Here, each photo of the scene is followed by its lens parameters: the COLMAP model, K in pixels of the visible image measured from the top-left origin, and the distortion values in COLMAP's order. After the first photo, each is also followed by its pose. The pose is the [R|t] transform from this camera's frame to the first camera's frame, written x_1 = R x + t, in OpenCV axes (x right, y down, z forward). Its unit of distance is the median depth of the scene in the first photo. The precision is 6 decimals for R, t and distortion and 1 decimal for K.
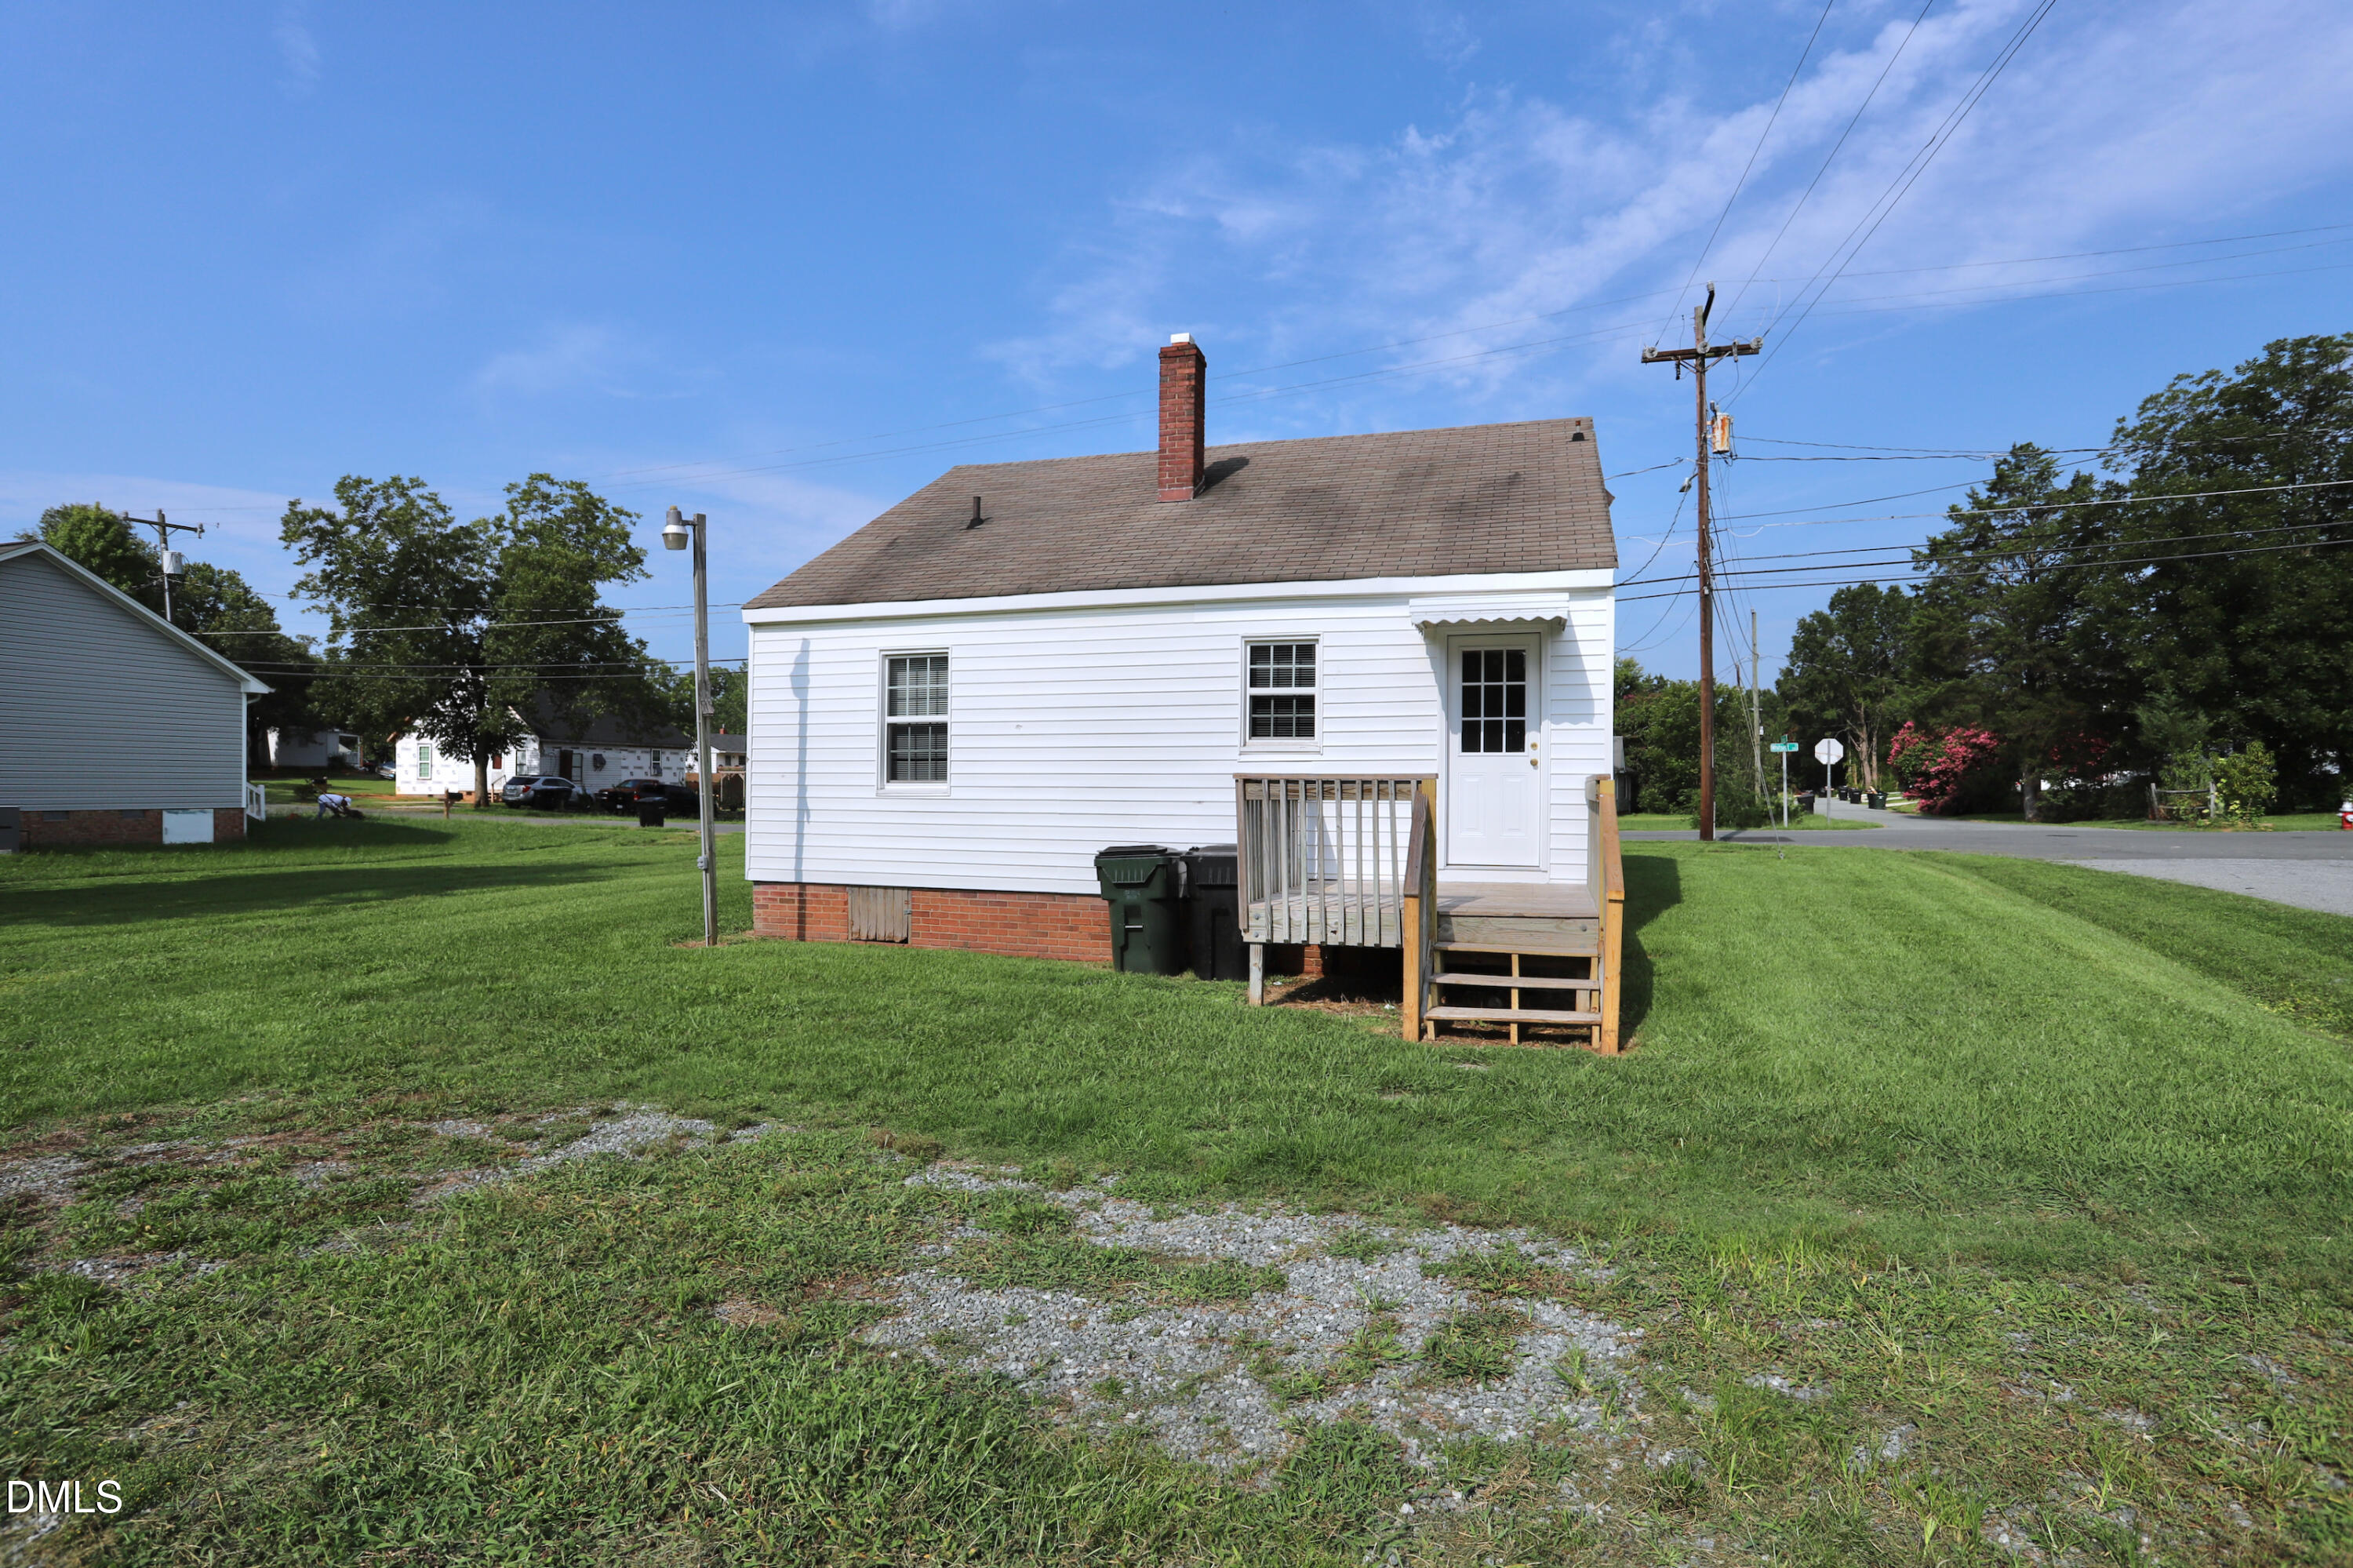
lens RADIAL K [[1153.9, 0, 1177.2], [0, 1153.9, 791.7], [0, 0, 1]] dist [-0.075232, 0.032856]
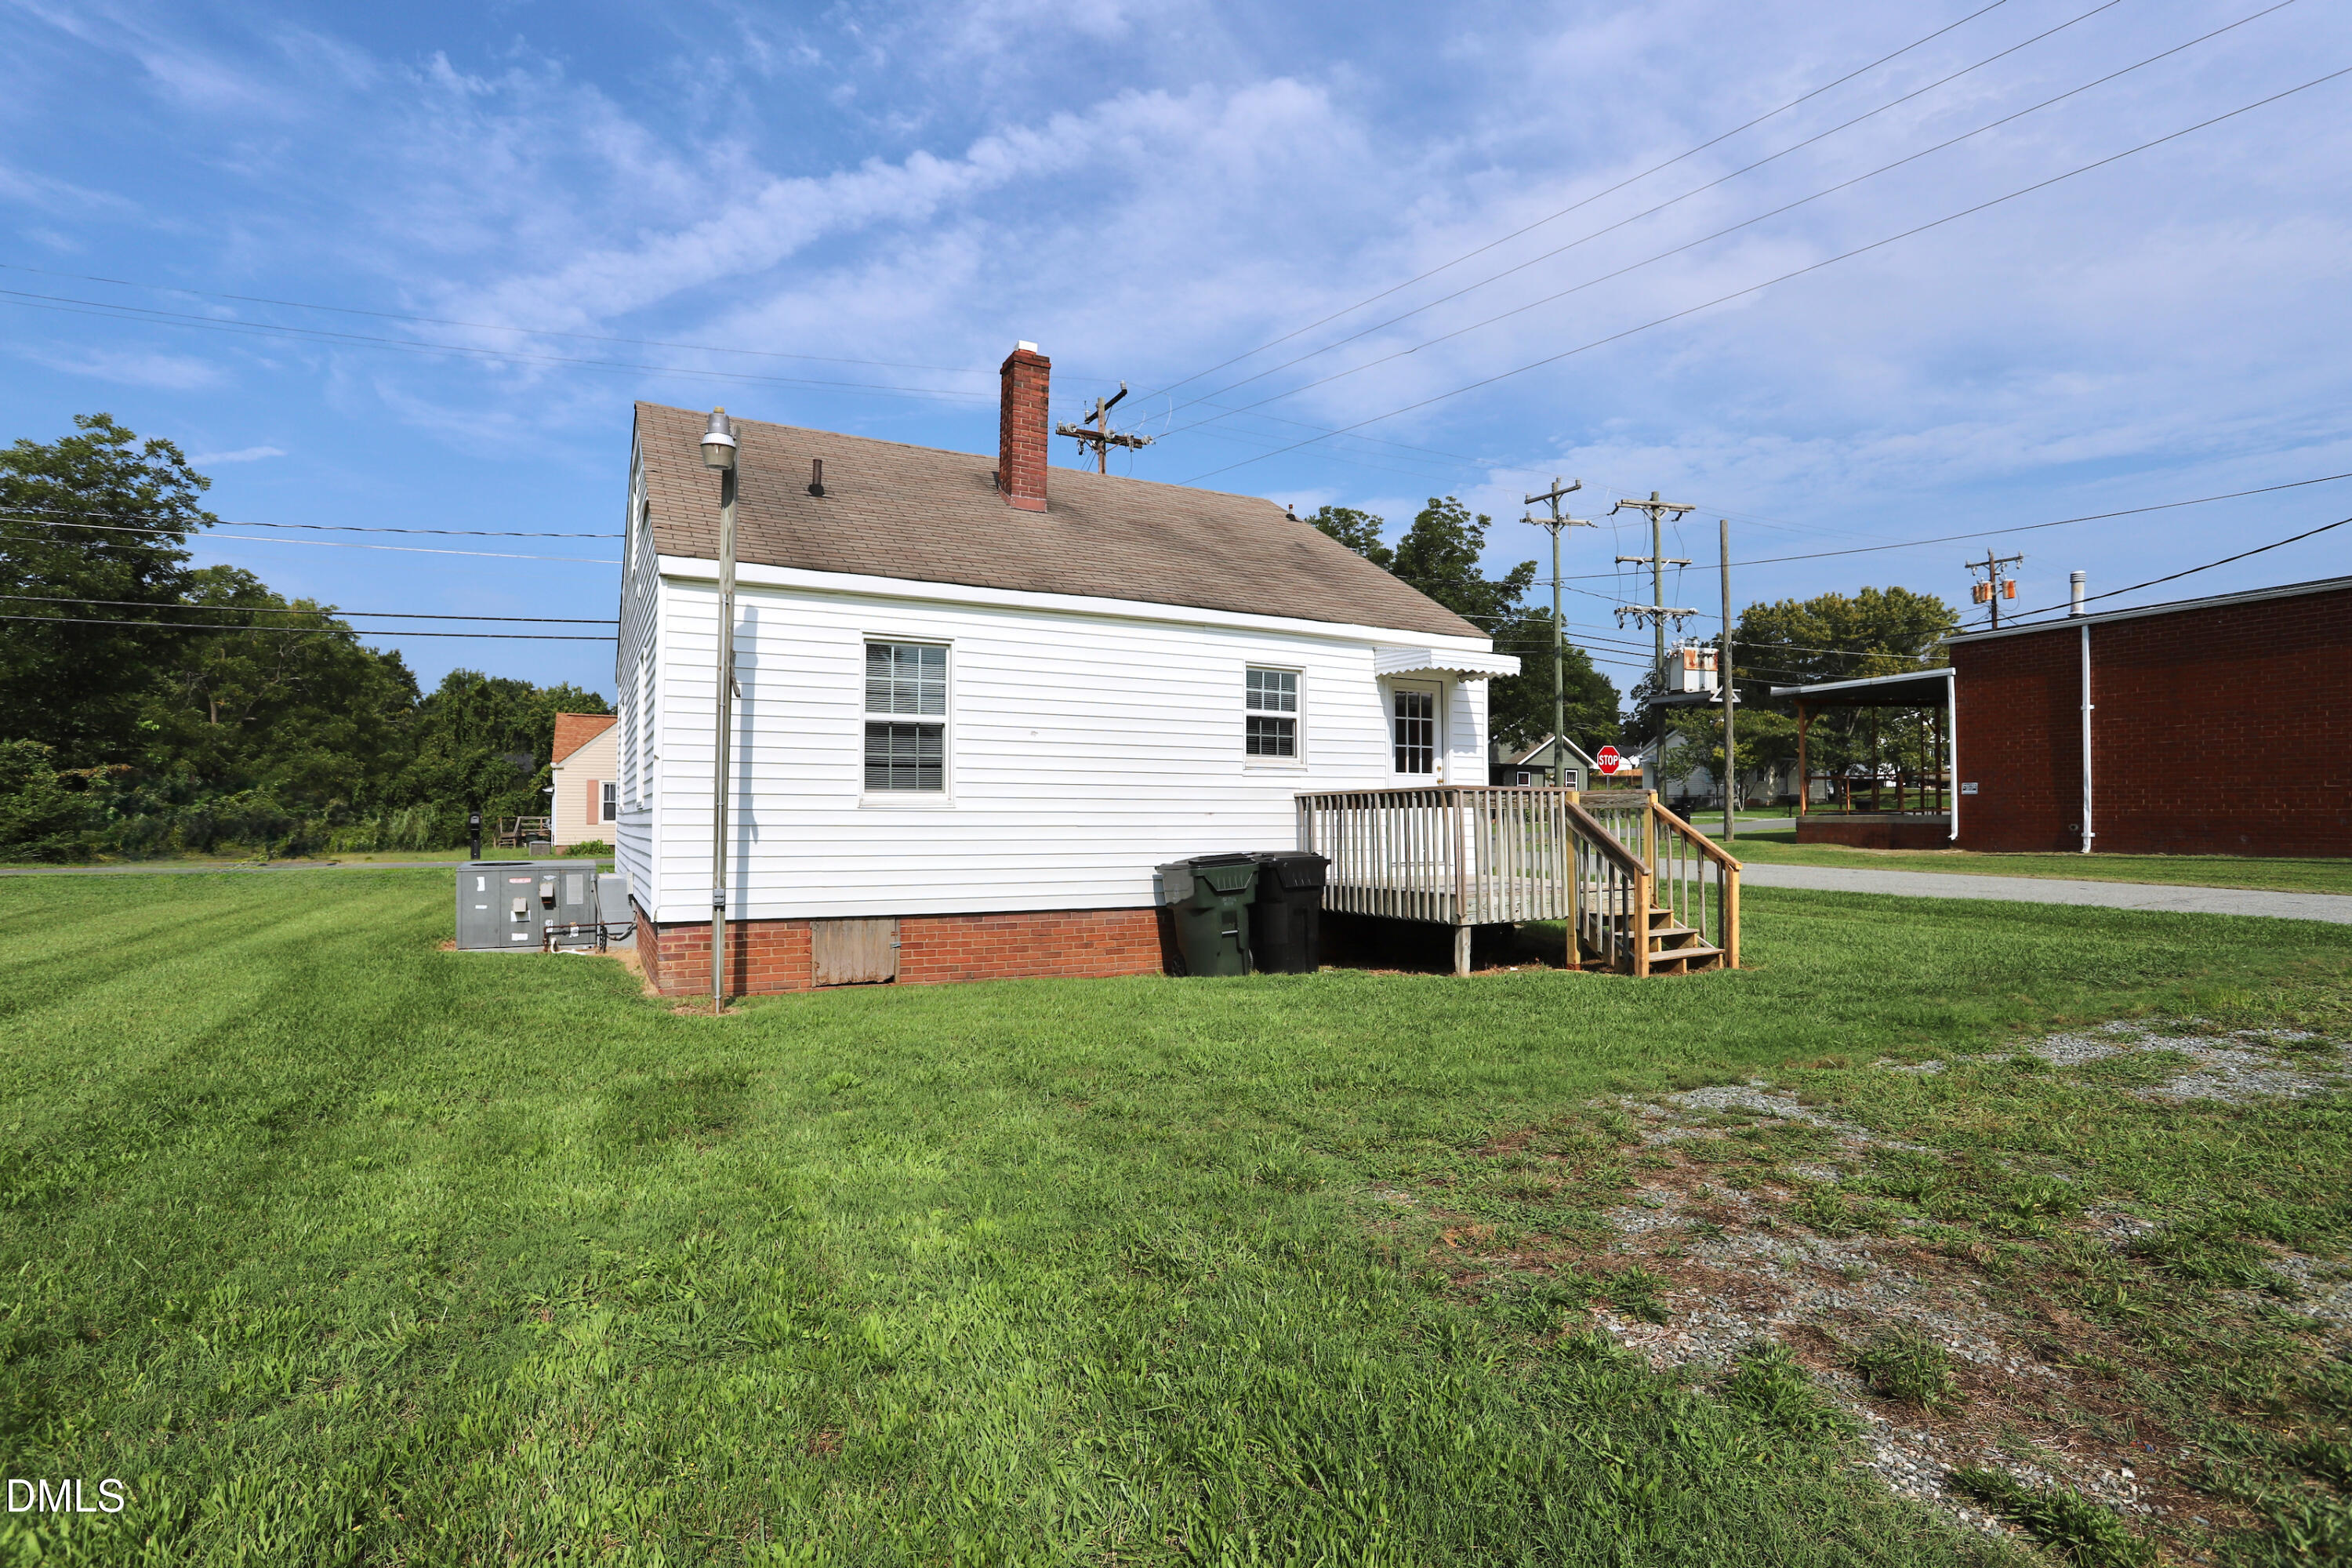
lens RADIAL K [[1153.3, 0, 1176.7], [0, 1153.3, 791.7], [0, 0, 1]] dist [-0.075232, 0.032856]
pose [[0.696691, 0.012877, 0.717256, -0.327067], [0.003673, 0.999762, -0.021517, 0.005082], [-0.717362, 0.017626, 0.696478, 0.122262]]
